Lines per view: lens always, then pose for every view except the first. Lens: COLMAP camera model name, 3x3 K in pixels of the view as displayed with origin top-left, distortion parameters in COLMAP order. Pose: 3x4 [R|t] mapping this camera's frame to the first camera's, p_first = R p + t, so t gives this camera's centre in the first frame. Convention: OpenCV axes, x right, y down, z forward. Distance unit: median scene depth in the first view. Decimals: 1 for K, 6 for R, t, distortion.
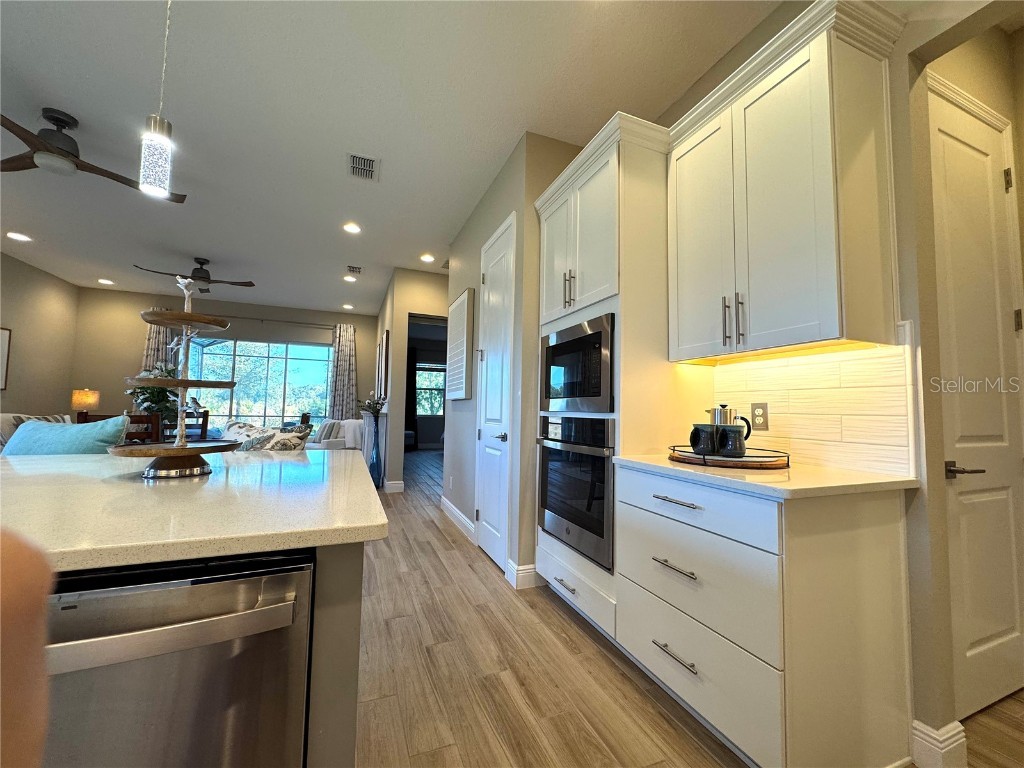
lens RADIAL K [[408.7, 0, 512.0], [0, 408.7, 384.0], [0, 0, 1]] dist [-0.002201, -0.000267]
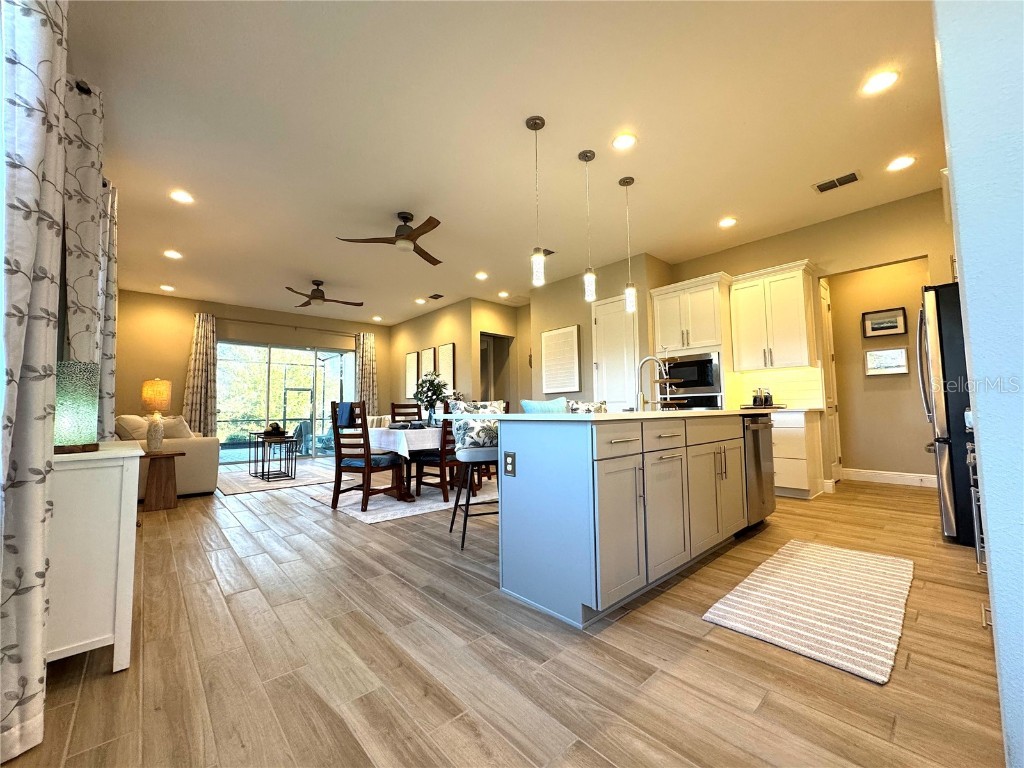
lens RADIAL K [[408.7, 0, 512.0], [0, 408.7, 384.0], [0, 0, 1]] dist [-0.002201, -0.000267]
pose [[0.938868, -0.010034, 0.344131, -0.641900], [0.011361, 0.999934, -0.001837, 0.003538], [-0.344090, 0.005634, 0.938920, -0.319022]]
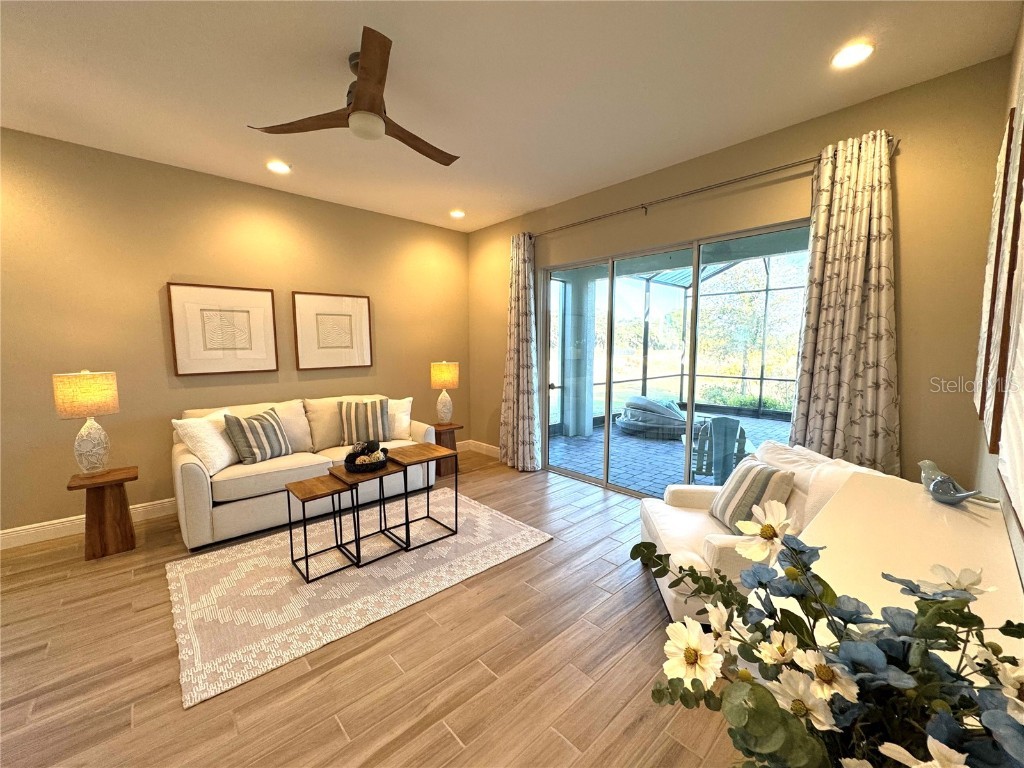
lens RADIAL K [[408.7, 0, 512.0], [0, 408.7, 384.0], [0, 0, 1]] dist [-0.002201, -0.000267]
pose [[0.353788, 0.067335, -0.932899, -0.304286], [0.064738, 0.993250, 0.096242, -0.012930], [0.933082, -0.094443, 0.347041, 0.964302]]
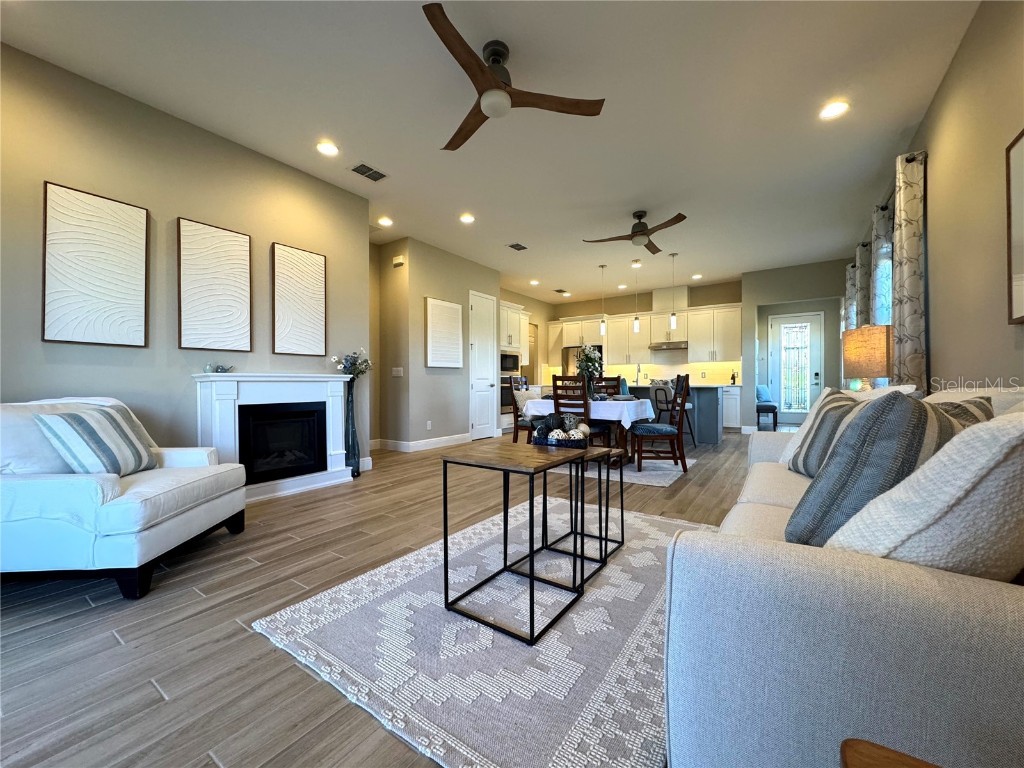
lens RADIAL K [[408.7, 0, 512.0], [0, 408.7, 384.0], [0, 0, 1]] dist [-0.002201, -0.000267]
pose [[-0.550266, -0.020465, 0.834739, -1.175111], [-0.062635, 0.997895, -0.016825, 0.084075], [-0.832637, -0.061542, -0.550389, 1.221474]]
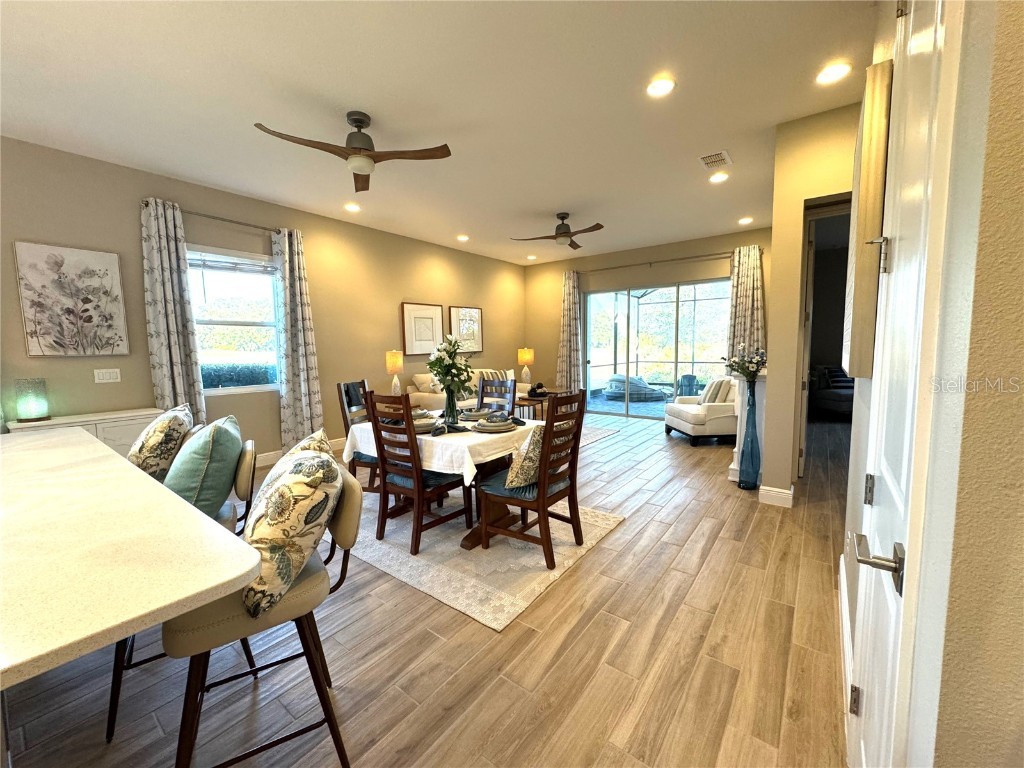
lens RADIAL K [[408.7, 0, 512.0], [0, 408.7, 384.0], [0, 0, 1]] dist [-0.002201, -0.000267]
pose [[0.505573, 0.052369, -0.861193, 0.037910], [0.077911, 0.991307, 0.106019, -0.016815], [0.859259, -0.120697, 0.497098, 0.364081]]
